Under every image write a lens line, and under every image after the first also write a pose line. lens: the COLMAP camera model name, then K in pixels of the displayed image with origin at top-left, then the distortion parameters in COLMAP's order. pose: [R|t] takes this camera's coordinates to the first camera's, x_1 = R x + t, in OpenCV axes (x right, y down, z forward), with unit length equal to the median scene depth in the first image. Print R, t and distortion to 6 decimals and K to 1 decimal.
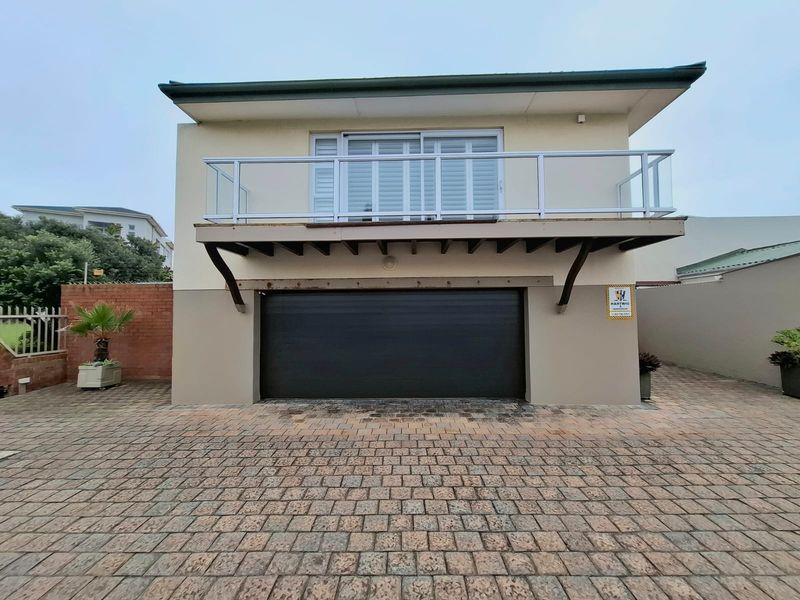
lens RADIAL K [[315.9, 0, 401.3], [0, 315.9, 300.6], [0, 0, 1]] dist [-0.004006, 0.001418]
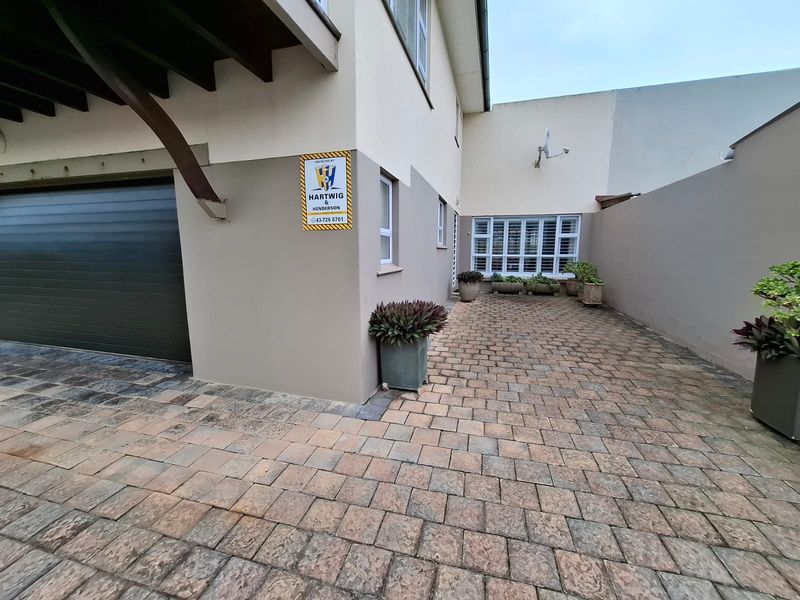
lens RADIAL K [[315.9, 0, 402.7], [0, 315.9, 296.2], [0, 0, 1]] dist [-0.004006, 0.001418]
pose [[0.971412, 0.045856, -0.232931, 0.917939], [-0.003027, 0.983480, 0.180990, 0.069570], [0.237383, -0.175111, 0.955503, 0.556867]]
